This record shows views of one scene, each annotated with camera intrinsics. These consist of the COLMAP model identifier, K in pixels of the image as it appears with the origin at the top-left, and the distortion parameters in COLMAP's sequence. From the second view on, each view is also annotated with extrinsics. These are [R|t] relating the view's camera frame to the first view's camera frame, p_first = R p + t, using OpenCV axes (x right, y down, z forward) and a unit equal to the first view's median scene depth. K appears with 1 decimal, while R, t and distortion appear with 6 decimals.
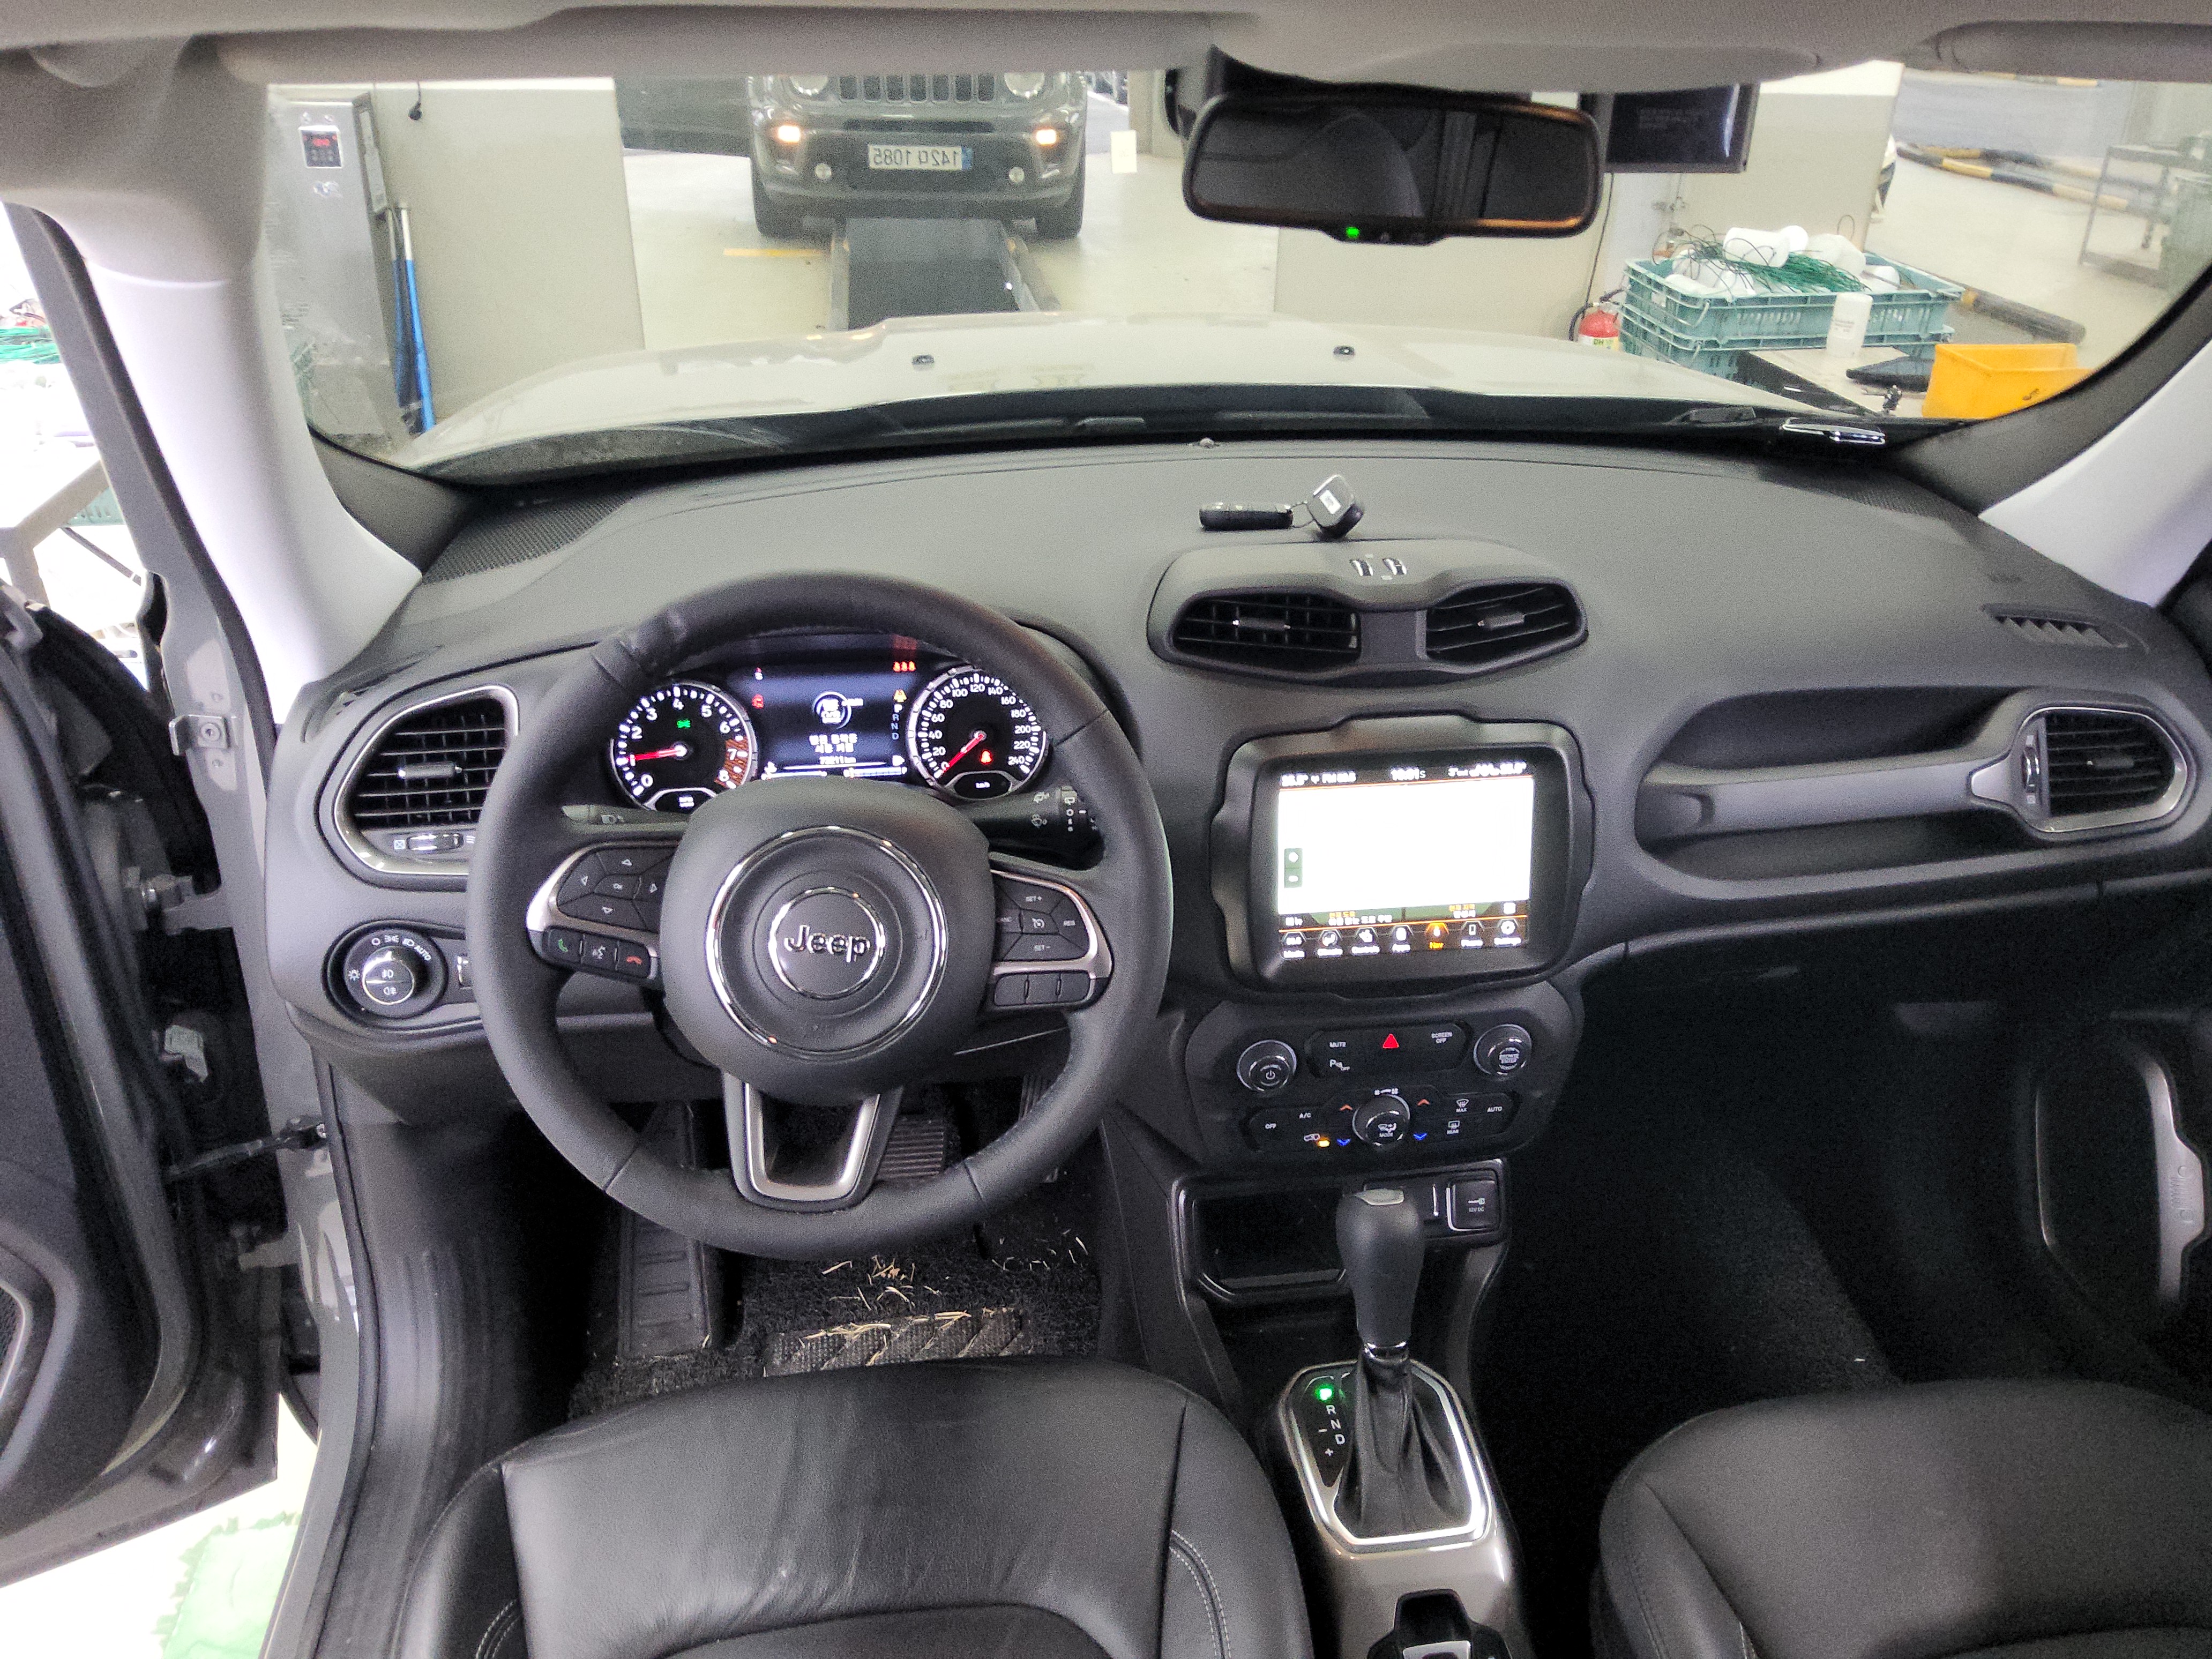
lens RADIAL K [[1631.1, 0, 1102.0], [0, 1631.1, 837.1], [0, 0, 1]] dist [-0.004032, -0.028127]
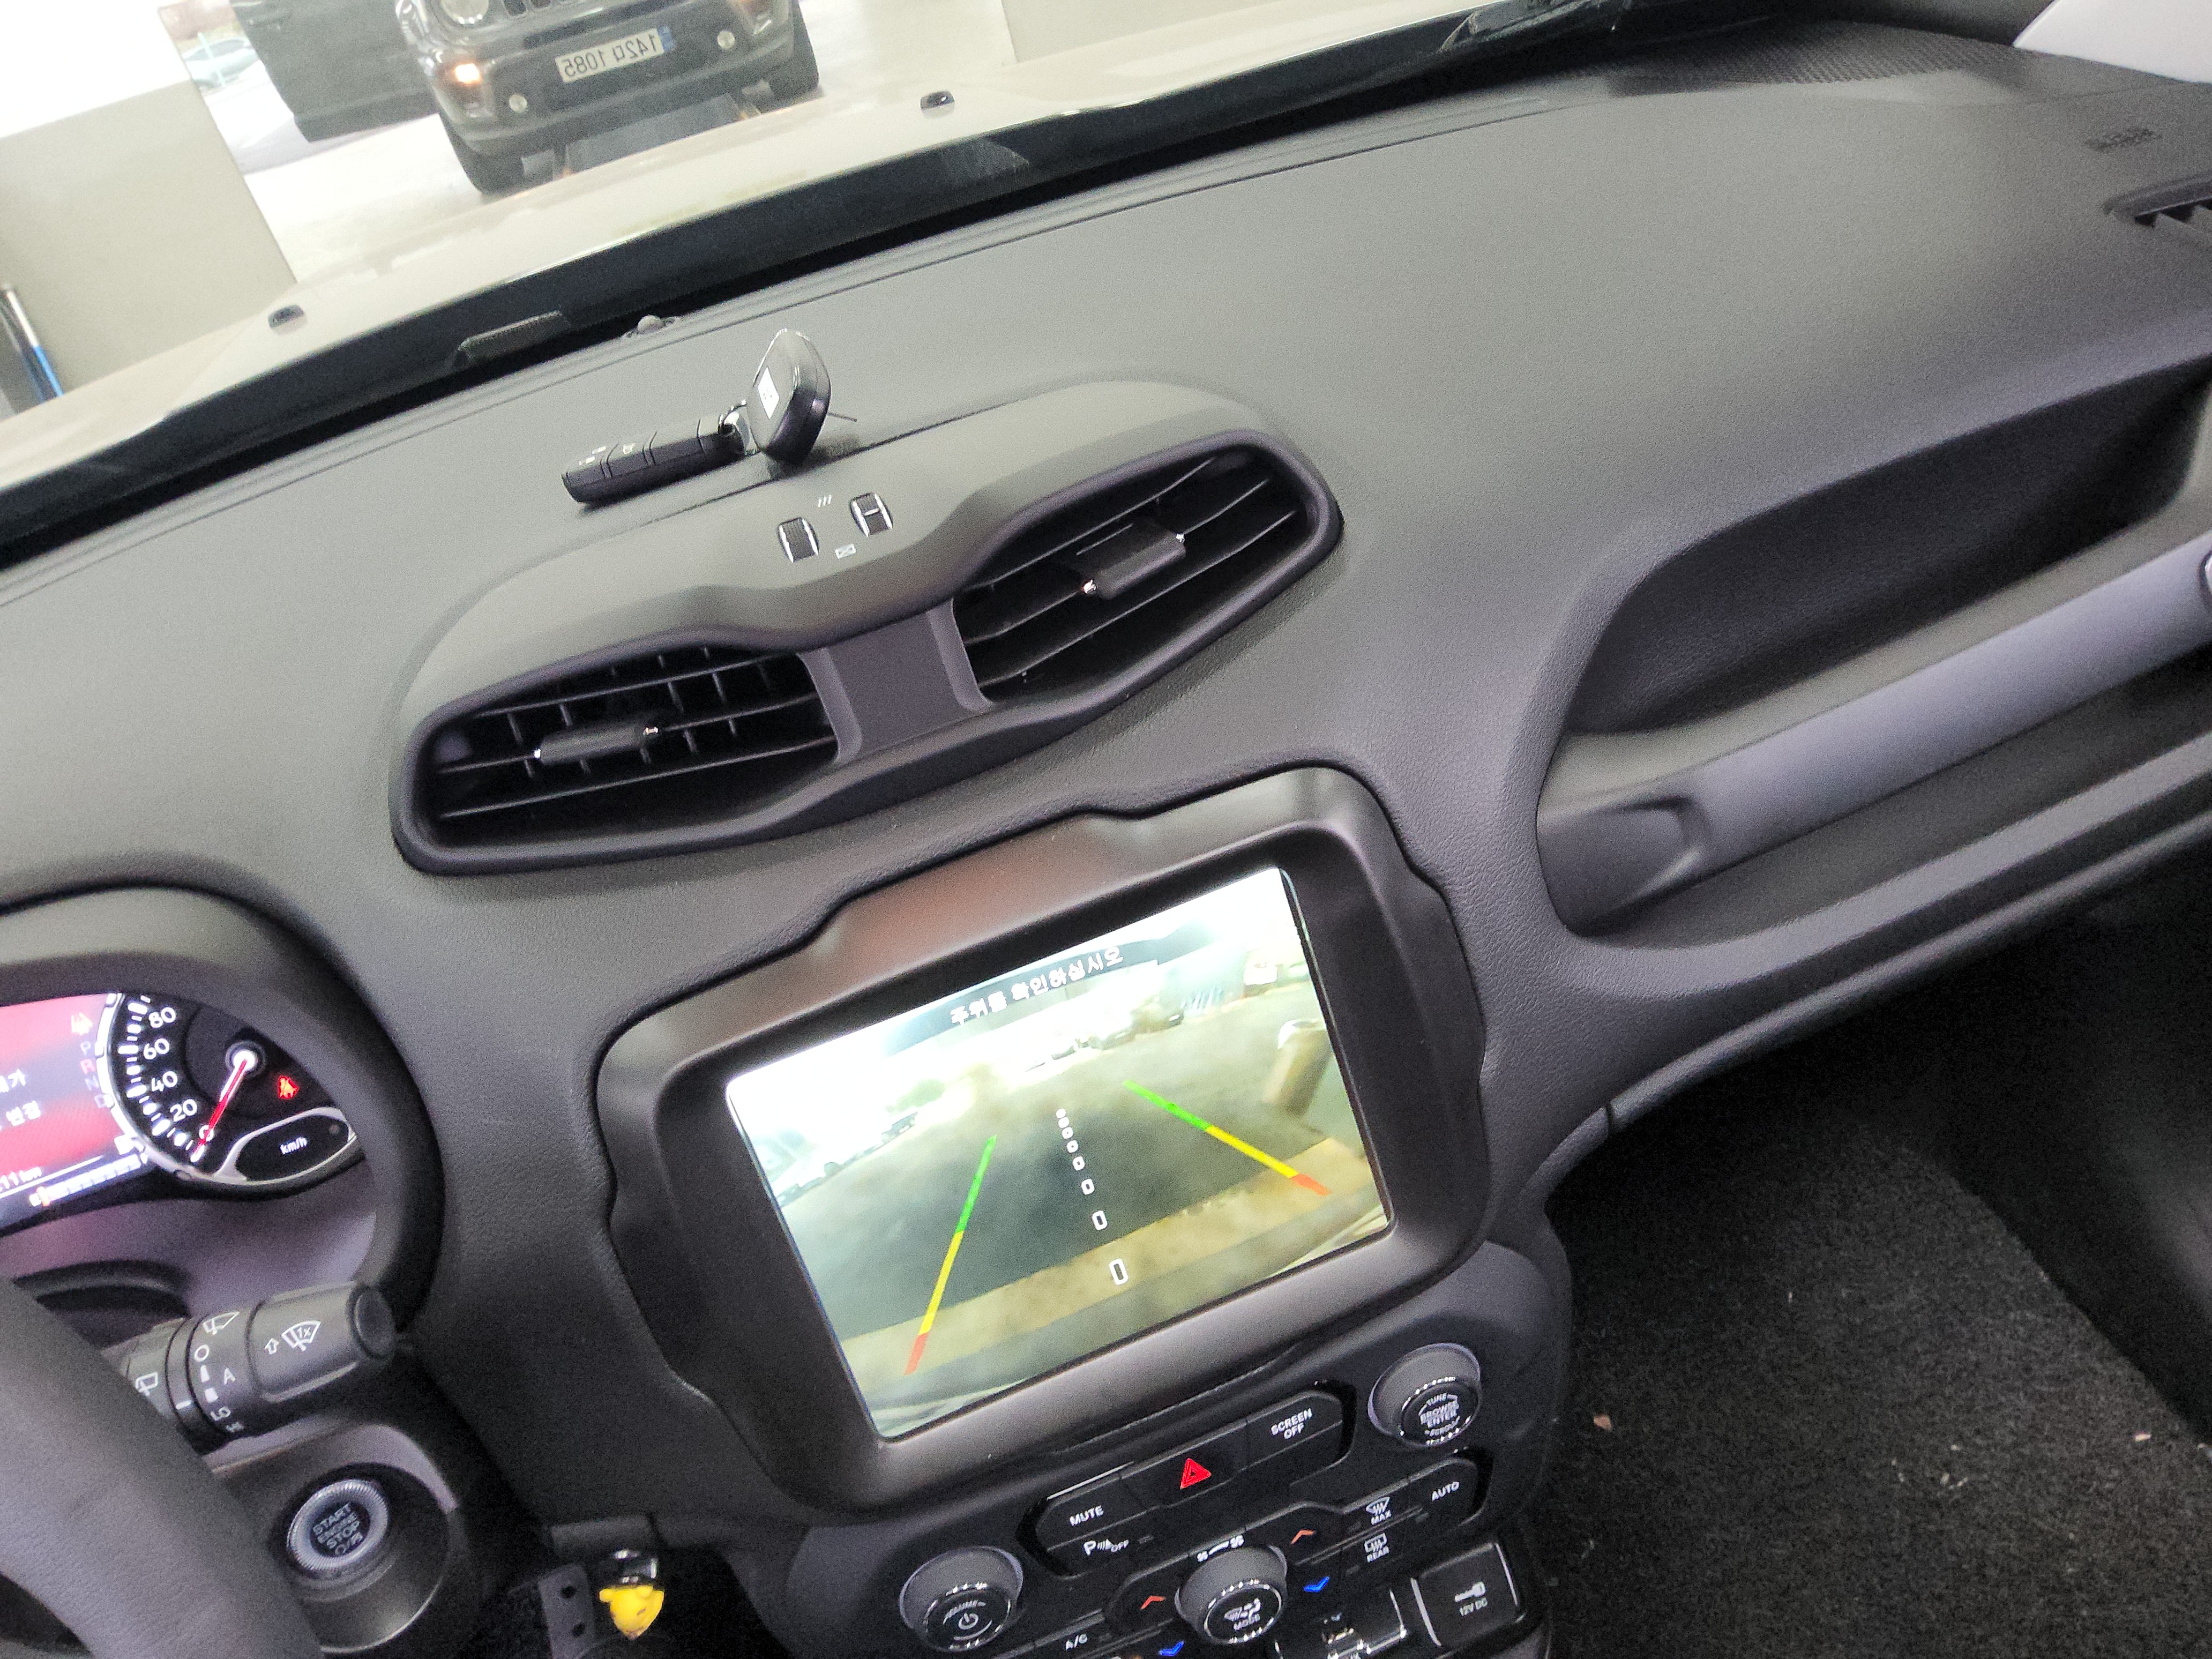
lens RADIAL K [[1631.1, 0, 1111.3], [0, 1631.1, 825.2], [0, 0, 1]] dist [-0.004032, -0.028127]
pose [[0.956840, -0.290367, -0.011978, 0.196933], [0.290322, 0.953224, 0.084127, -0.092356], [-0.013010, -0.083974, 0.996383, 0.495253]]
